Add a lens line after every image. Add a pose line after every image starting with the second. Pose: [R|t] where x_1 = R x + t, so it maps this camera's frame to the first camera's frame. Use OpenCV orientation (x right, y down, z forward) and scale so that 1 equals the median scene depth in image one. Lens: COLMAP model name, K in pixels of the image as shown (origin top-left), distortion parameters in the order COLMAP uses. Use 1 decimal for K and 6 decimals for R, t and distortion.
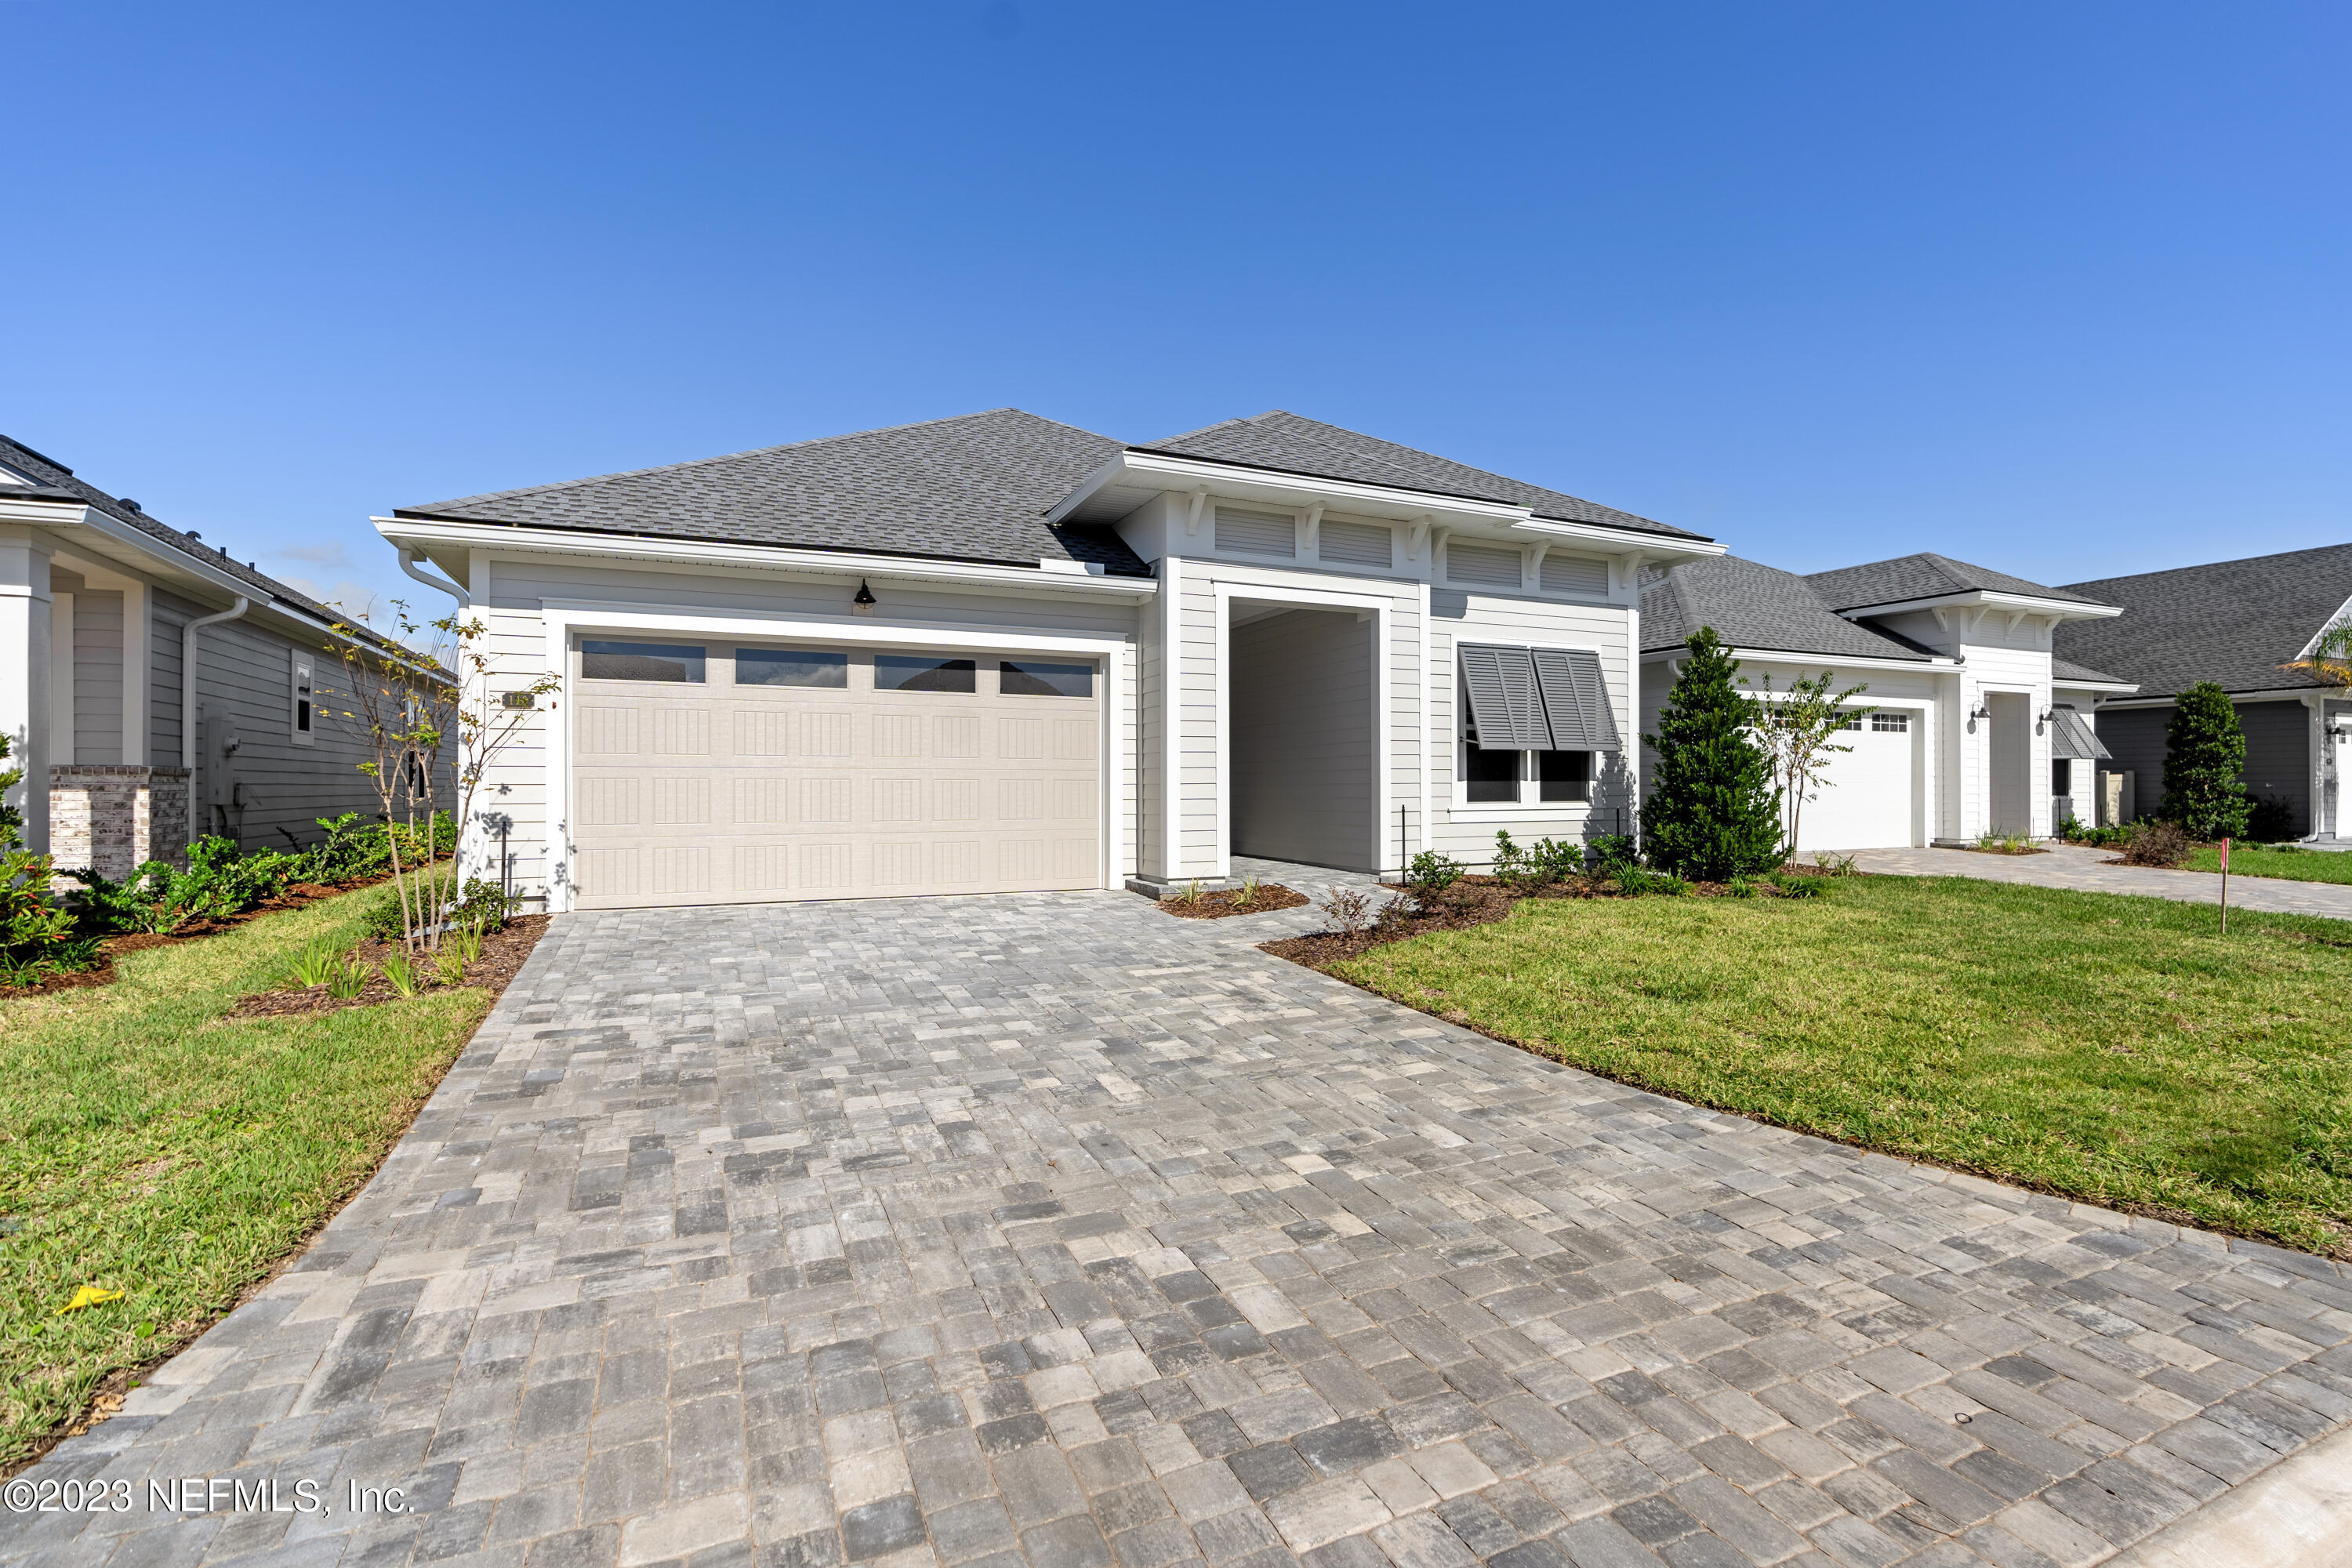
lens RADIAL K [[1096.4, 0, 1198.2], [0, 1096.4, 783.5], [0, 0, 1]] dist [-0.001789, -0.000228]
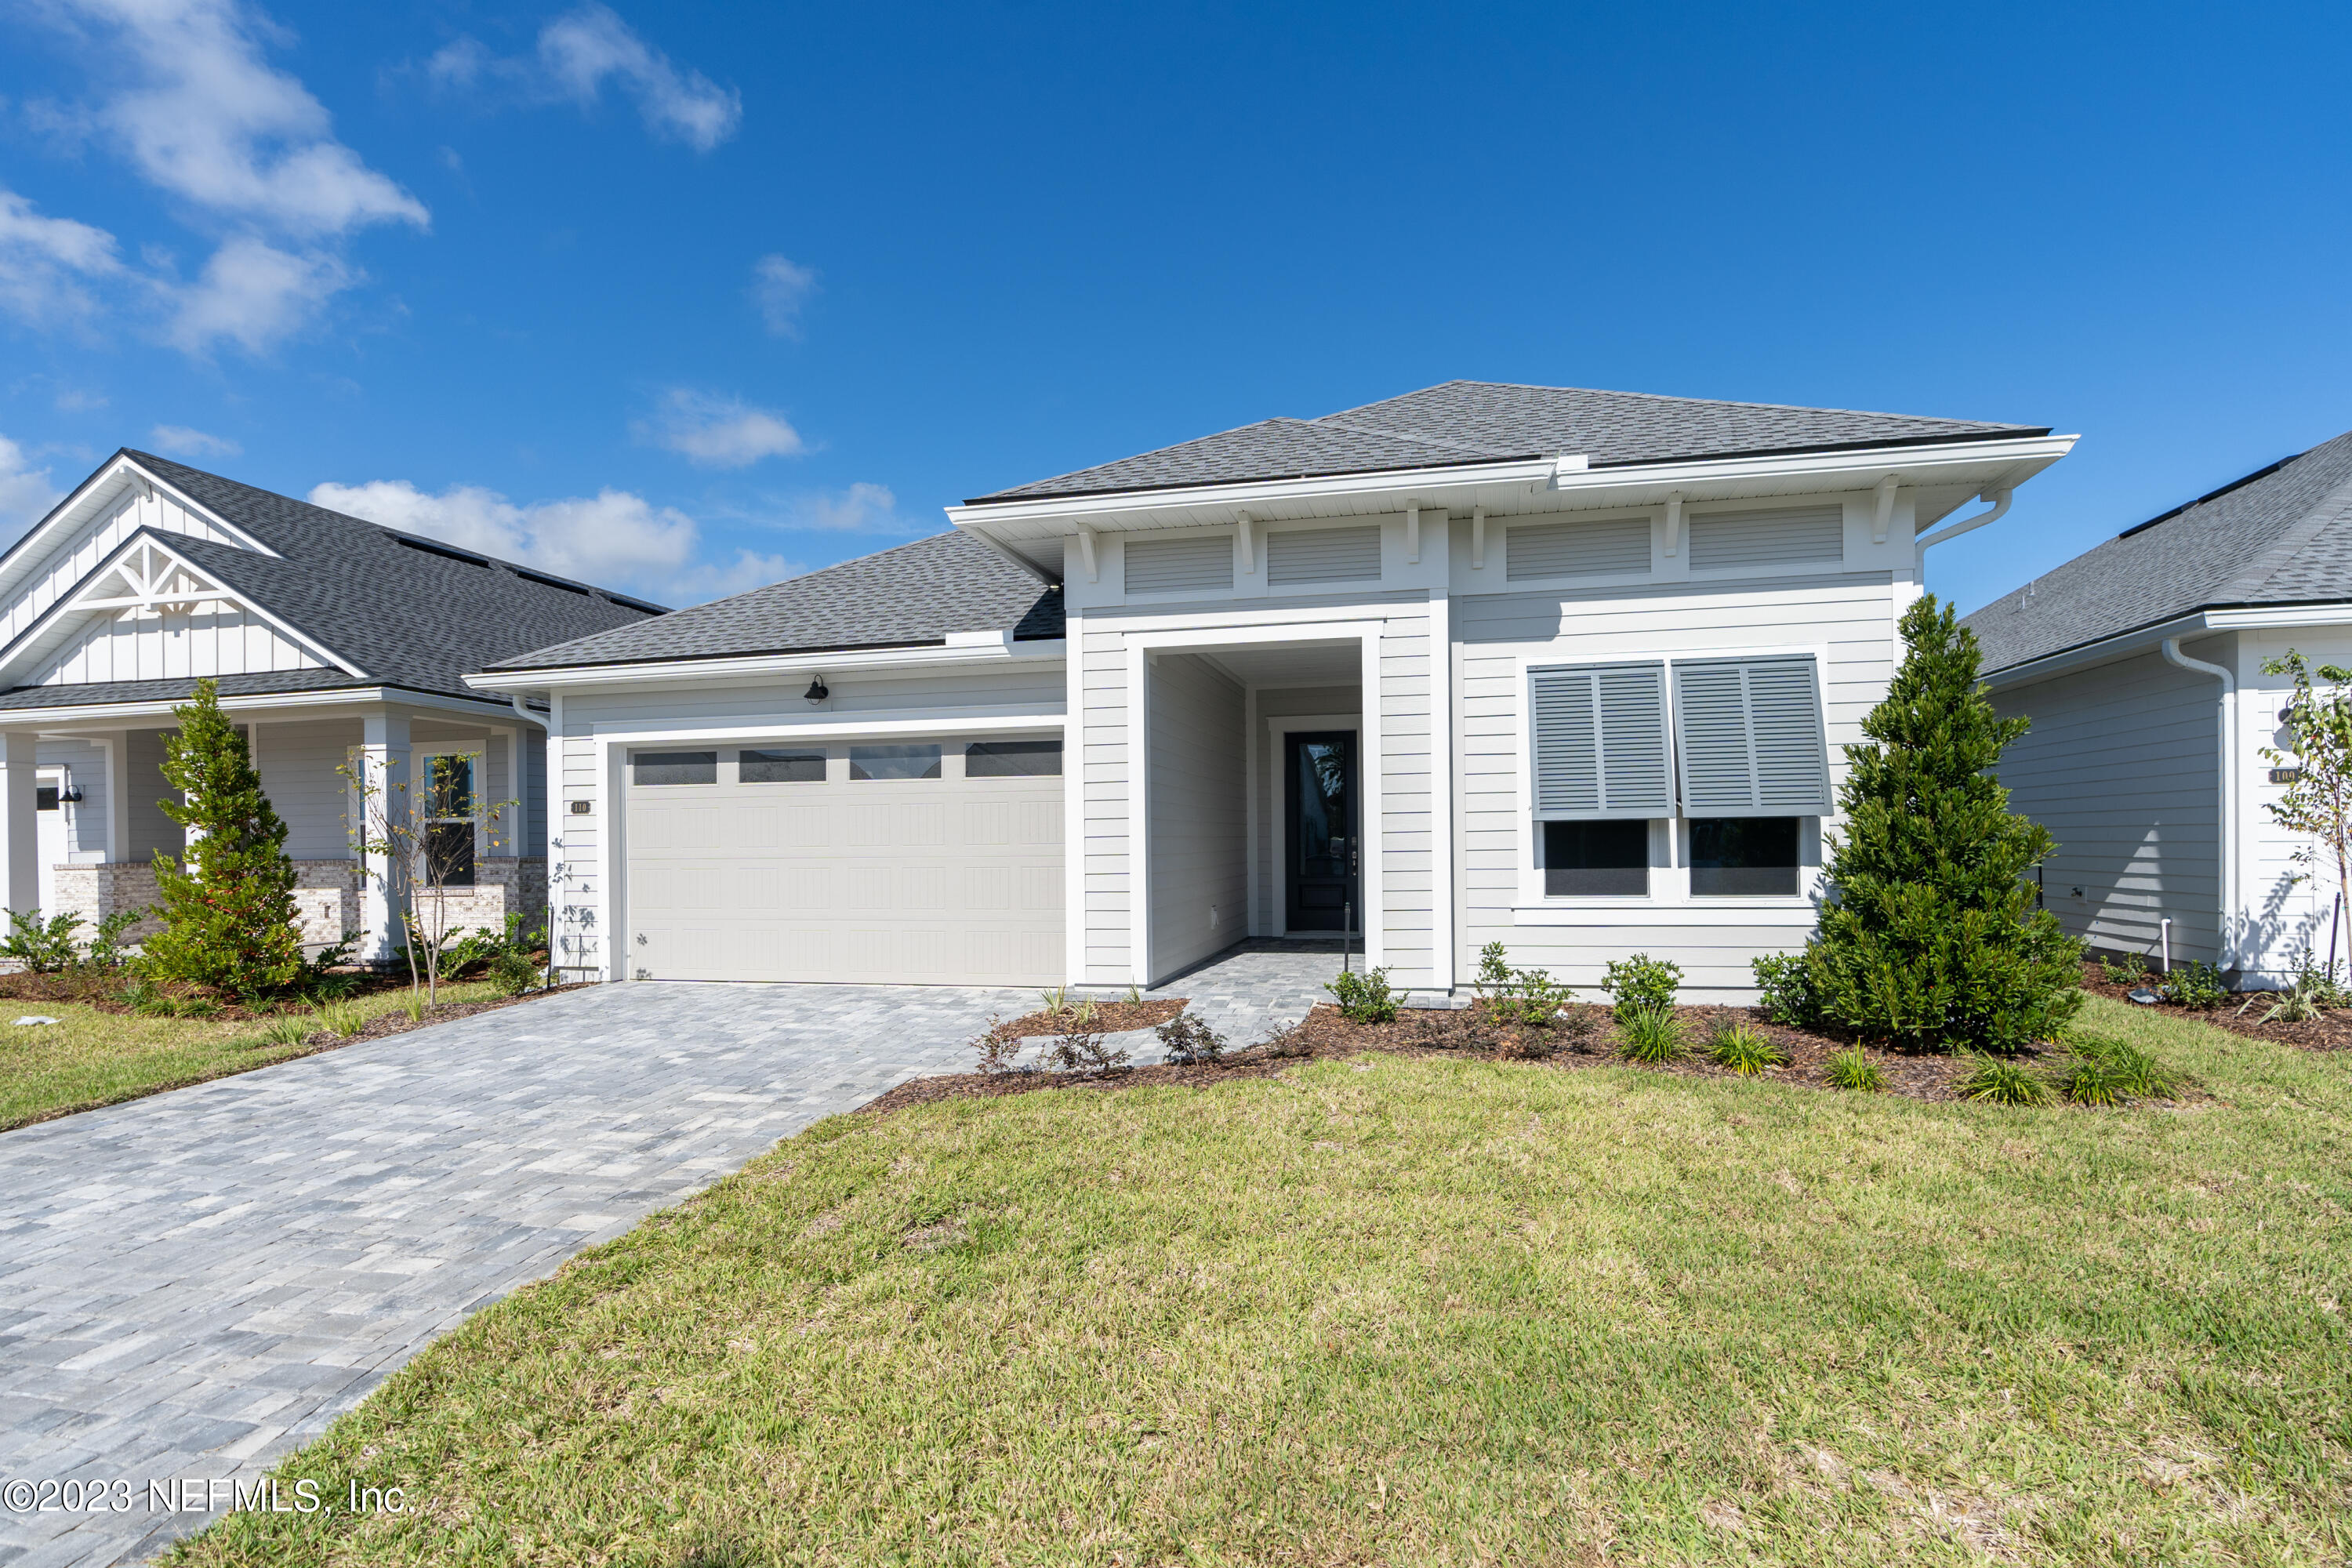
lens RADIAL K [[1142.1, 0, 1176.0], [0, 1142.1, 784.0], [0, 0, 1]] dist [0.055302, -0.032640]
pose [[0.795656, -0.048077, -0.603837, 0.559874], [0.008710, 0.997650, -0.067954, -0.008166], [0.605686, 0.048809, 0.794206, 0.324171]]
